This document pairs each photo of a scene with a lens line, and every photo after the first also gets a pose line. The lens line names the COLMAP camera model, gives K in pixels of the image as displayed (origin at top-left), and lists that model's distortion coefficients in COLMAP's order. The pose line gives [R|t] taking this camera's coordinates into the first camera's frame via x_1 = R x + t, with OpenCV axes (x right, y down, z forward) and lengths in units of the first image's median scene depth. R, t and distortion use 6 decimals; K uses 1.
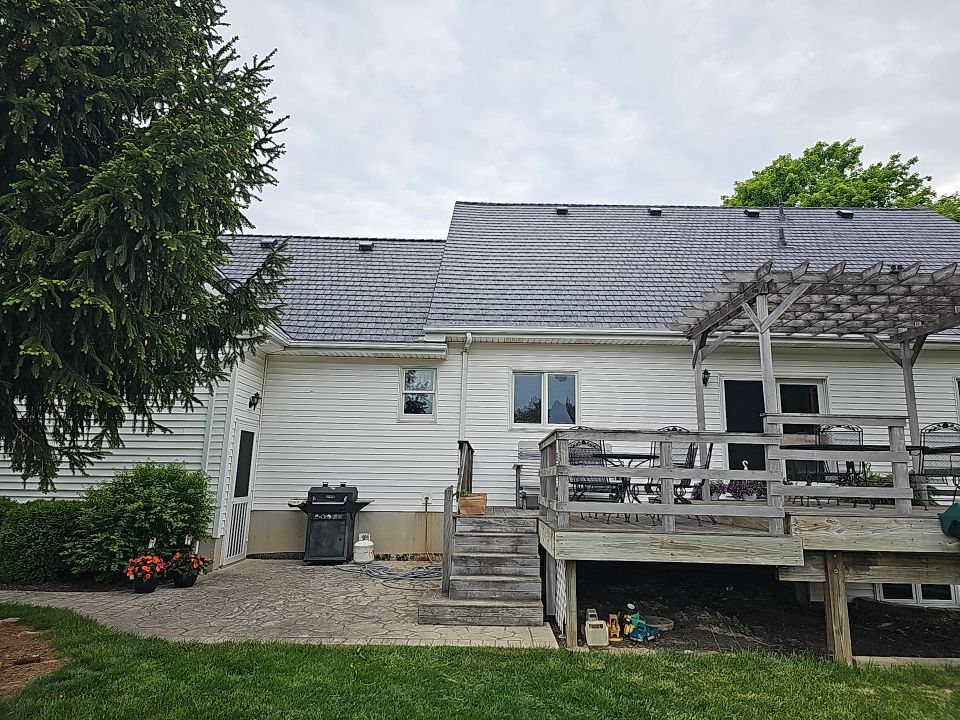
lens RADIAL K [[629.2, 0, 483.9], [0, 629.2, 356.1], [0, 0, 1]] dist [0.070623, -0.064140]
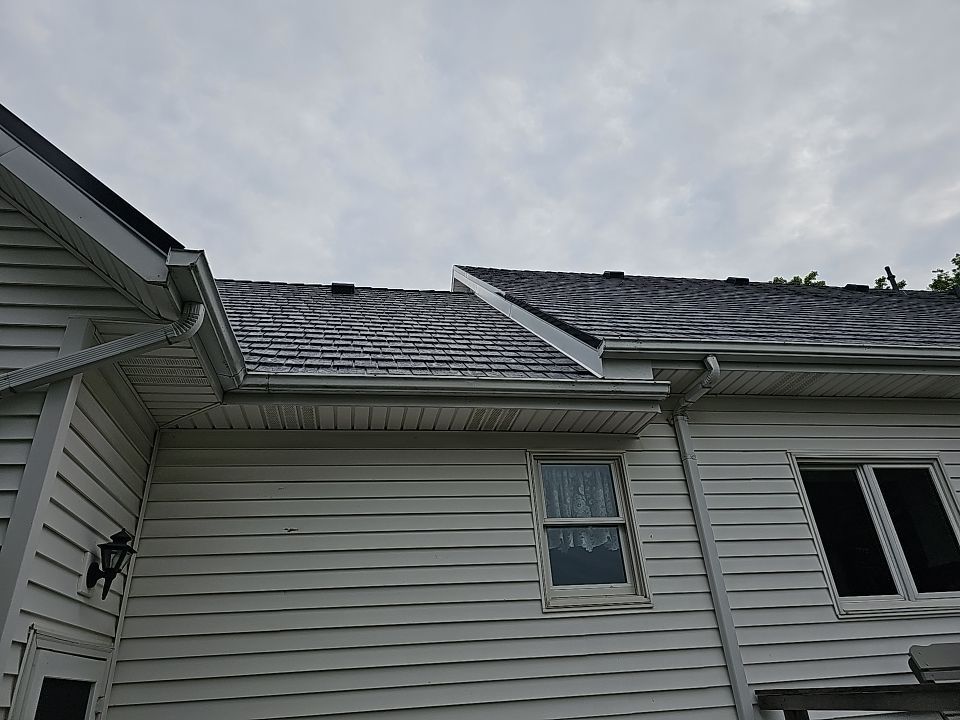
lens RADIAL K [[629.2, 0, 483.9], [0, 629.2, 356.1], [0, 0, 1]] dist [0.070623, -0.064140]
pose [[0.980957, 0.012877, 0.193796, -0.246097], [0.044008, 0.957113, -0.286354, 0.070821], [-0.189172, 0.289430, 0.938320, 0.650553]]
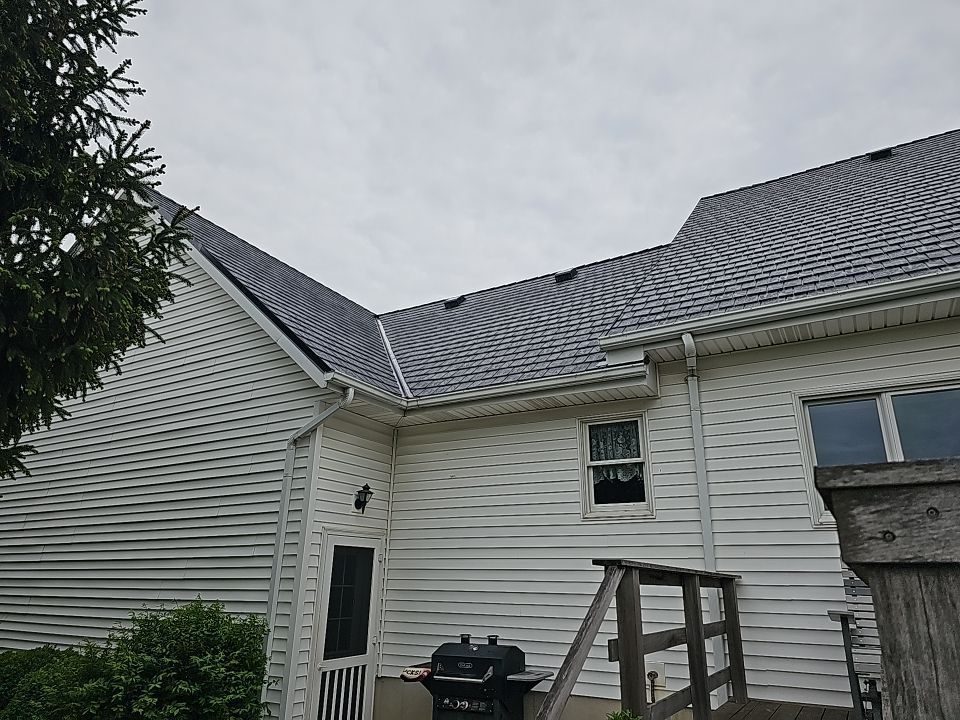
lens RADIAL K [[629.2, 0, 483.9], [0, 629.2, 356.1], [0, 0, 1]] dist [0.070623, -0.064140]
pose [[0.866917, -0.175447, -0.466555, 0.072786], [0.096364, 0.977340, -0.188470, 0.061873], [0.489049, 0.118429, 0.864179, 0.470088]]
